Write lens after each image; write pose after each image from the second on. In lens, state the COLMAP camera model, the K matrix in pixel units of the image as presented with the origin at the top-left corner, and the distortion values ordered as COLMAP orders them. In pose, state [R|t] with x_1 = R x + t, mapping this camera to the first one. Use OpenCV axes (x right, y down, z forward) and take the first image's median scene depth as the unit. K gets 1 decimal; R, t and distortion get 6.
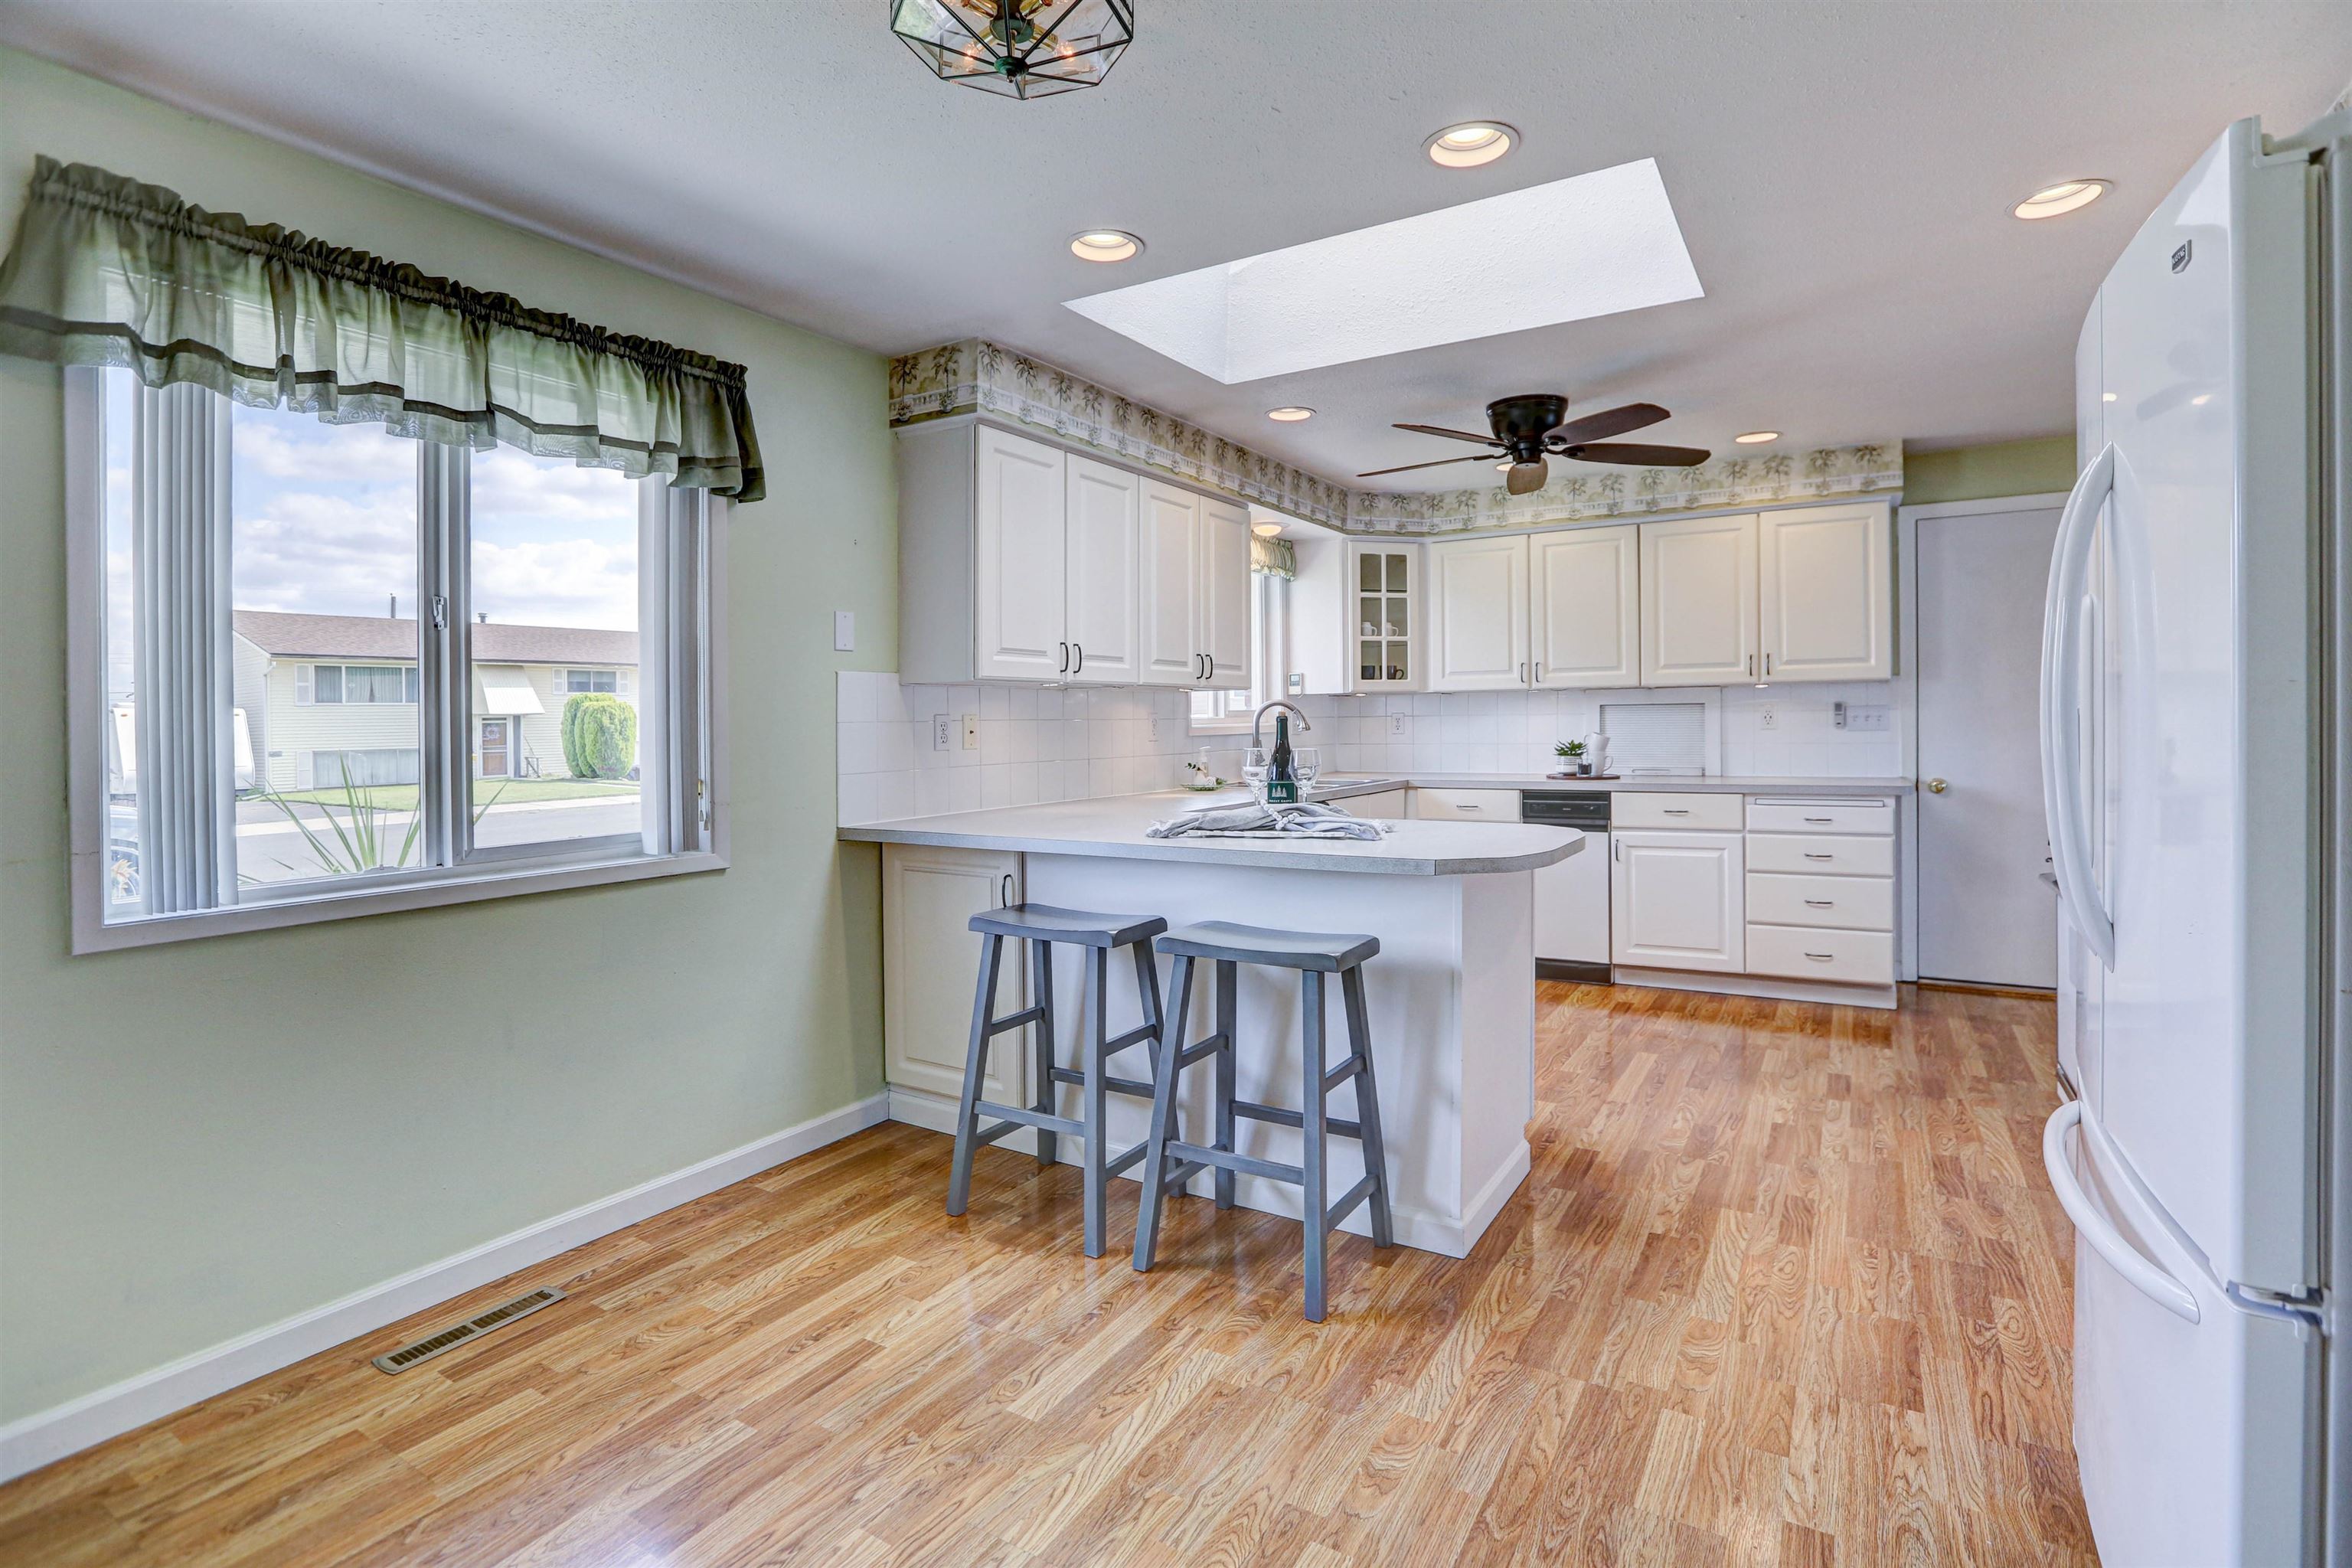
lens RADIAL K [[1039.4, 0, 1190.6], [0, 1039.4, 728.9], [0, 0, 1]] dist [-0.039302, 0.009599]
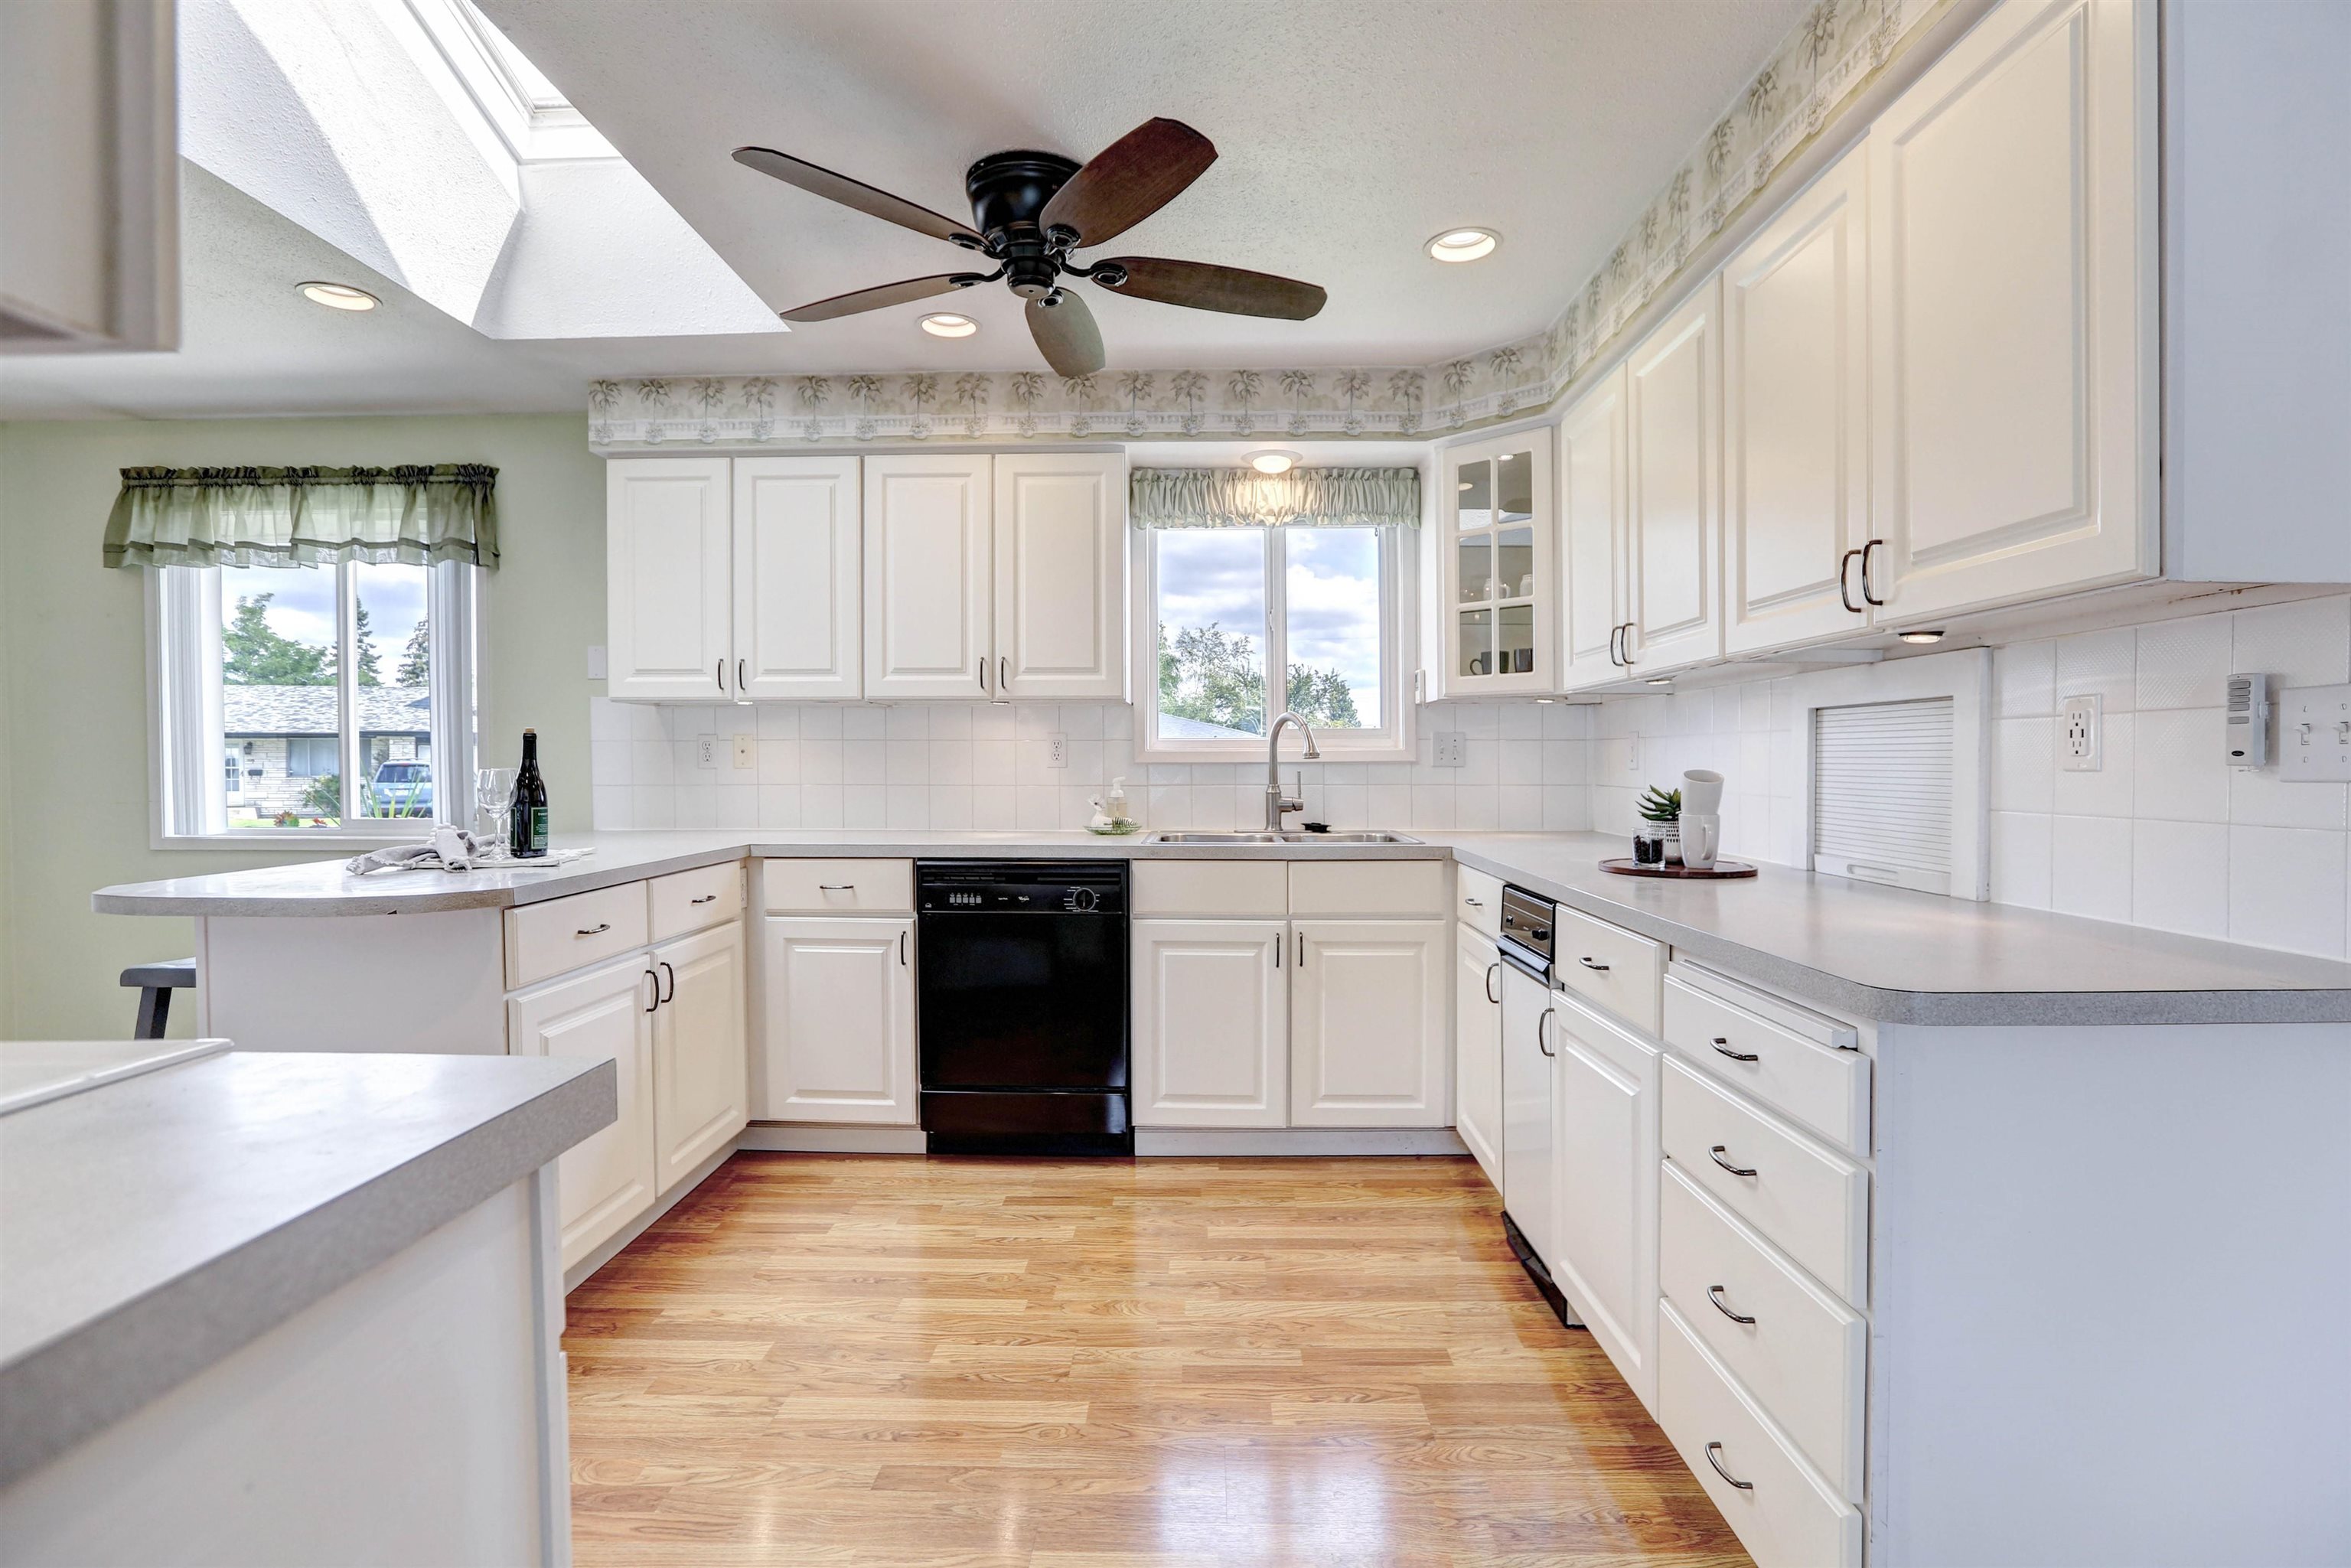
lens RADIAL K [[1120.9, 0, 1189.2], [0, 1120.9, 782.6], [0, 0, 1]] dist [-0.049311, 0.017466]
pose [[0.535385, 0.029469, -0.844094, 0.721480], [-0.013964, 0.999563, 0.026040, -0.000819], [0.844493, -0.002154, 0.535563, 0.600616]]
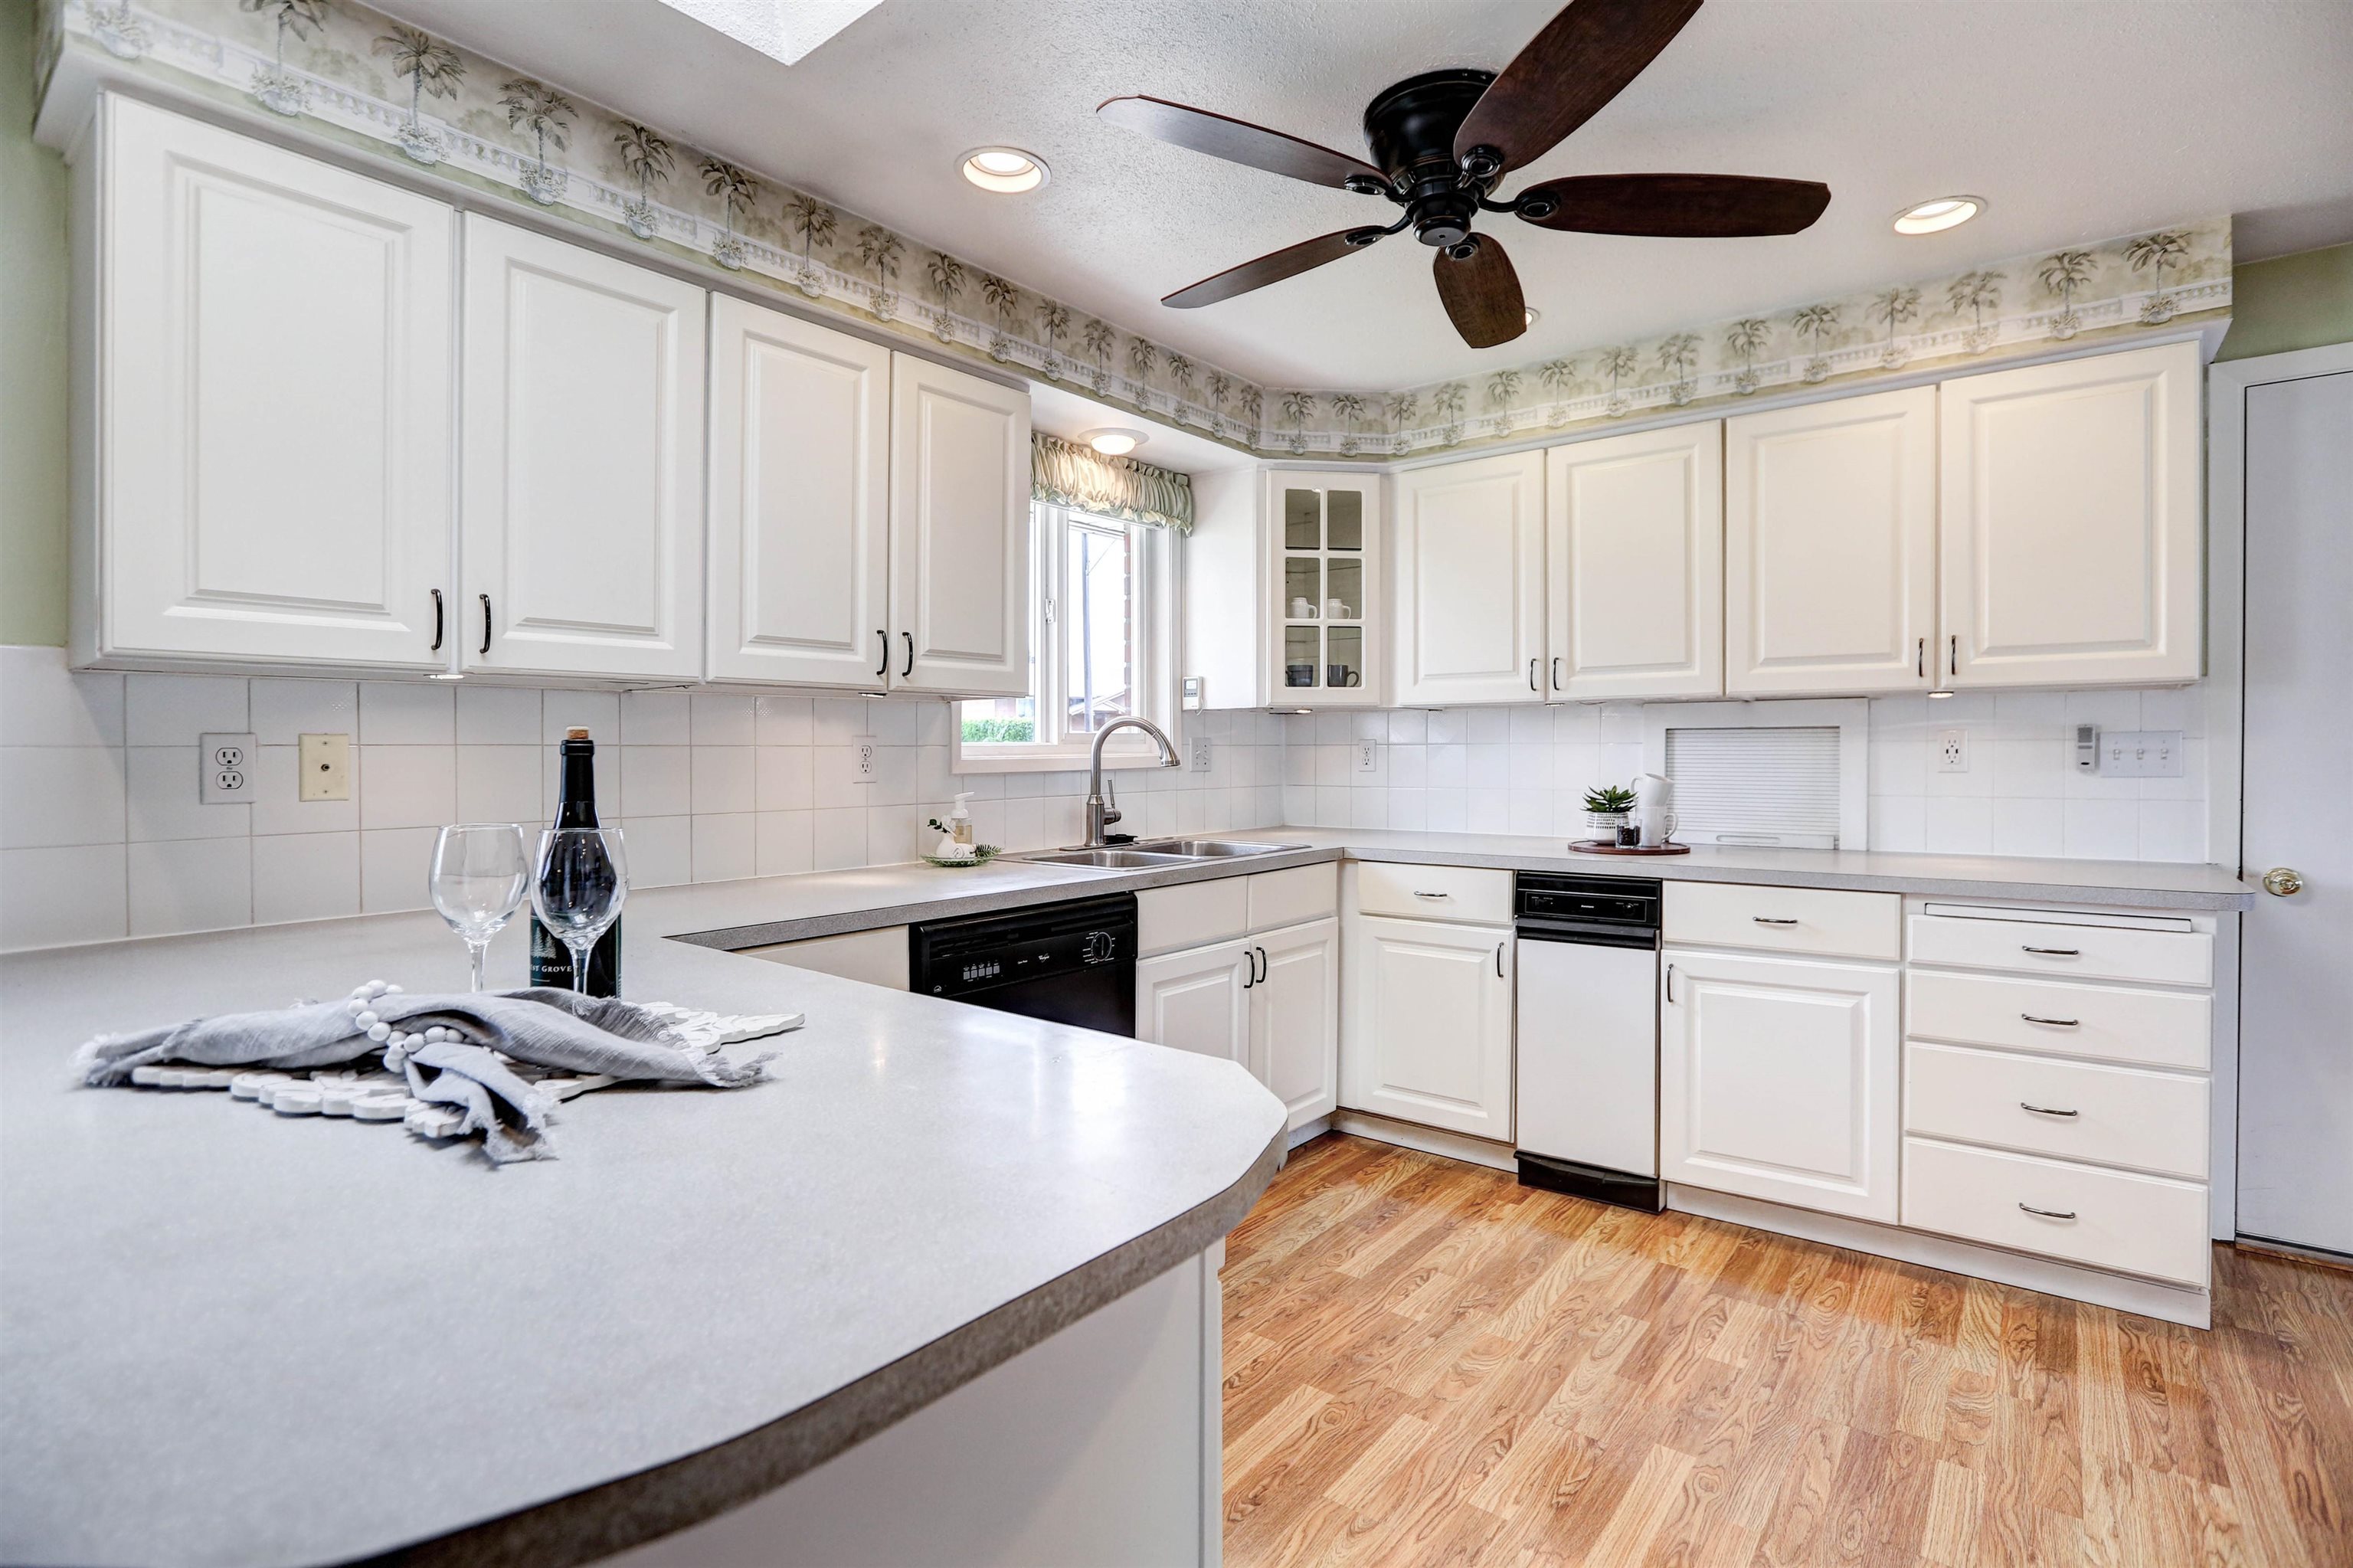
lens RADIAL K [[1072.1, 0, 1249.2], [0, 1072.1, 759.6], [0, 0, 1]] dist [-0.044079, 0.021914]
pose [[0.996779, 0.008740, -0.079719, 0.223593], [-0.008513, 0.999959, 0.003192, -0.005229], [0.079744, -0.002503, 0.996812, 0.392254]]
